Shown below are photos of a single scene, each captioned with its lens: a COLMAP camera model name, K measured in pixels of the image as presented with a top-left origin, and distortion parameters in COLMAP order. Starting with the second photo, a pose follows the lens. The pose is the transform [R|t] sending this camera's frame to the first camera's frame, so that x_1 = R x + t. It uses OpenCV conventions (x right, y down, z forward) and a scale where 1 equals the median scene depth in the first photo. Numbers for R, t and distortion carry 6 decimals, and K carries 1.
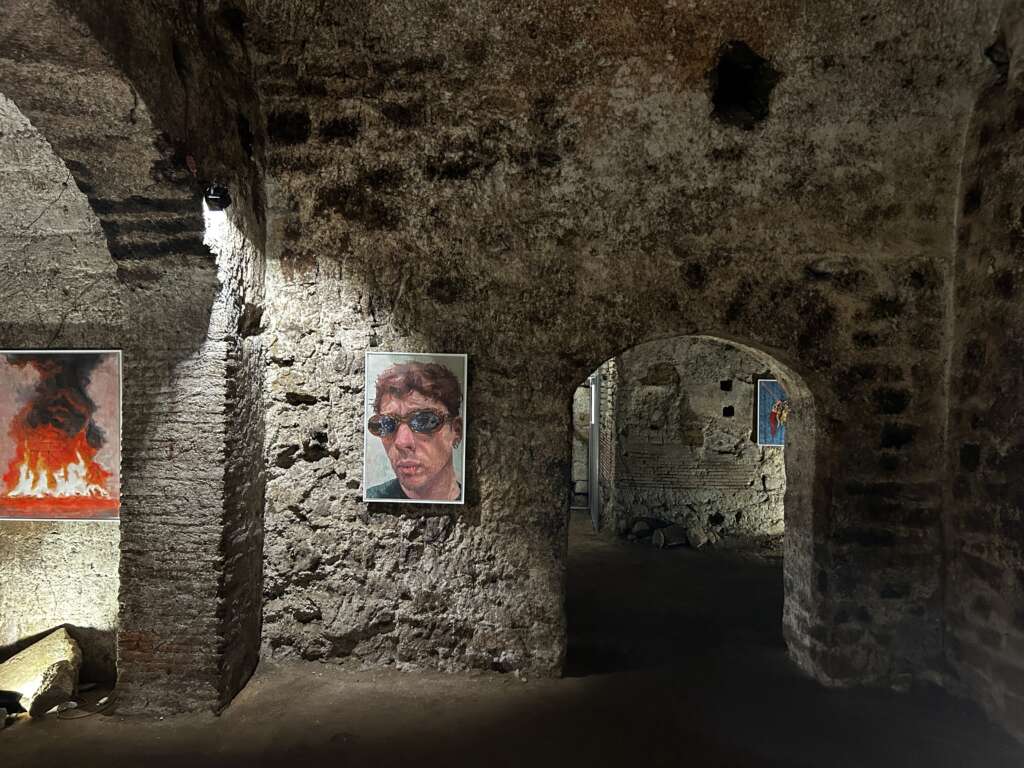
lens RADIAL K [[791.3, 0, 512.0], [0, 791.3, 384.0], [0, 0, 1]] dist [0.071169, -0.091467]
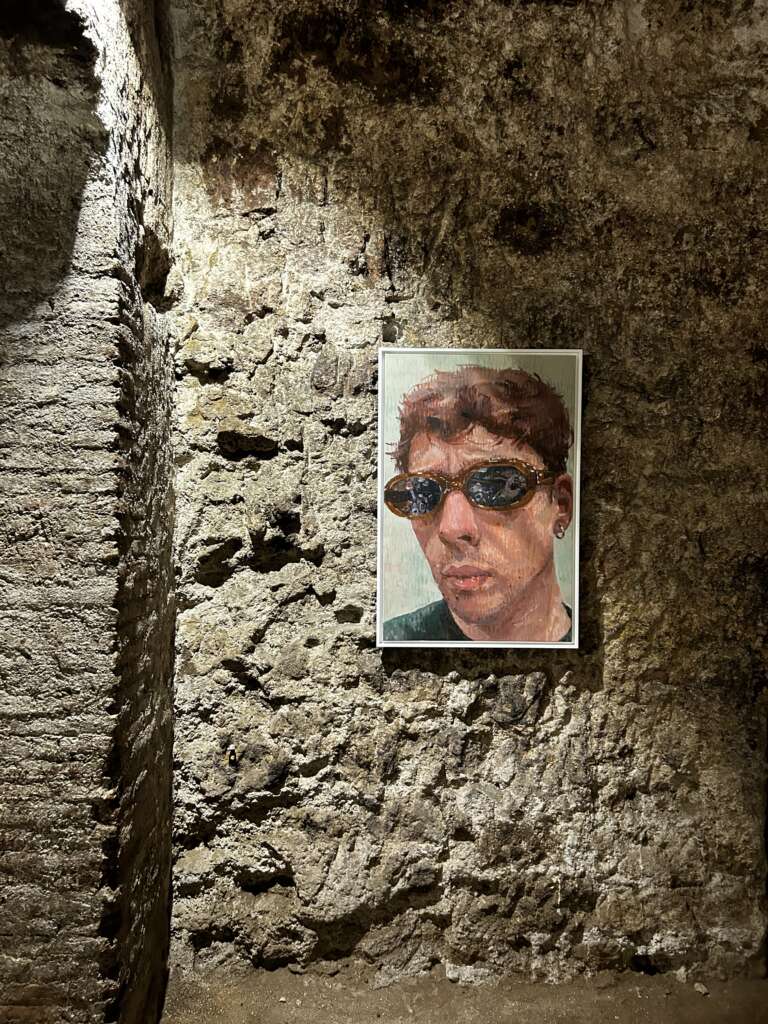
lens RADIAL K [[791.3, 0, 384.0], [0, 791.3, 512.0], [0, 0, 1]] dist [0.071169, -0.091467]
pose [[0.996208, -0.015713, 0.085568, -0.225750], [0.016956, 0.999761, -0.013816, 0.069727], [-0.085330, 0.015214, 0.996237, 0.501649]]
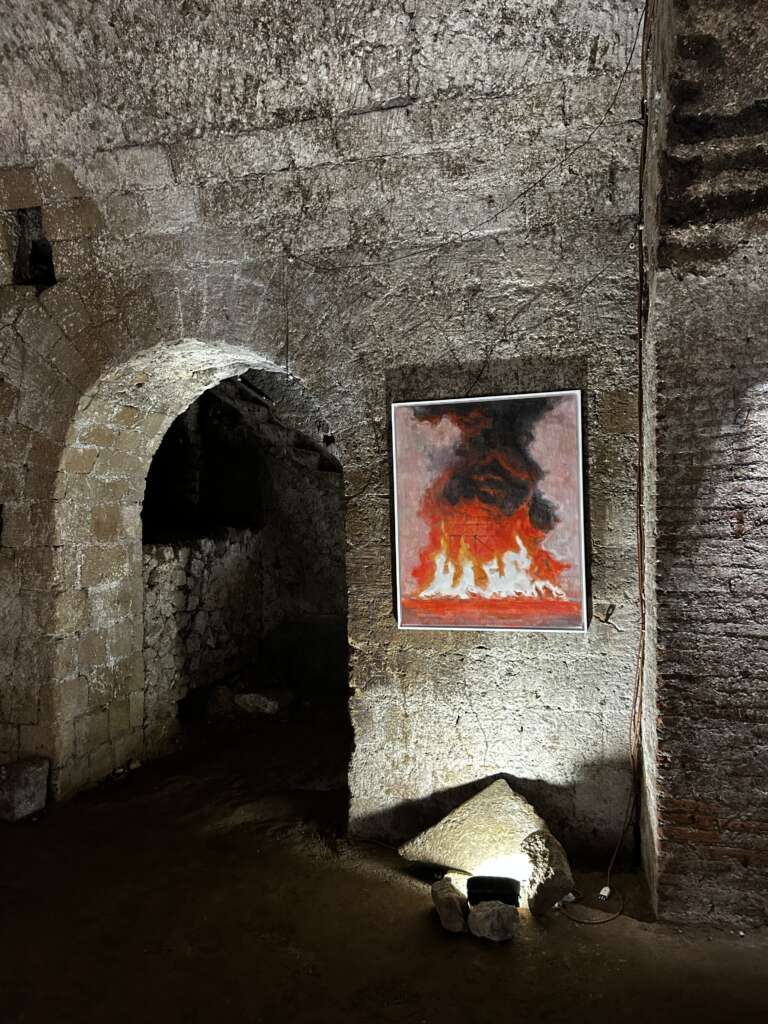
lens RADIAL K [[791.3, 0, 384.0], [0, 791.3, 512.0], [0, 0, 1]] dist [0.071169, -0.091467]
pose [[0.982349, -0.024224, -0.185481, -0.522535], [0.025370, 0.999671, 0.003807, 0.057083], [0.185328, -0.008446, 0.982640, 0.272384]]
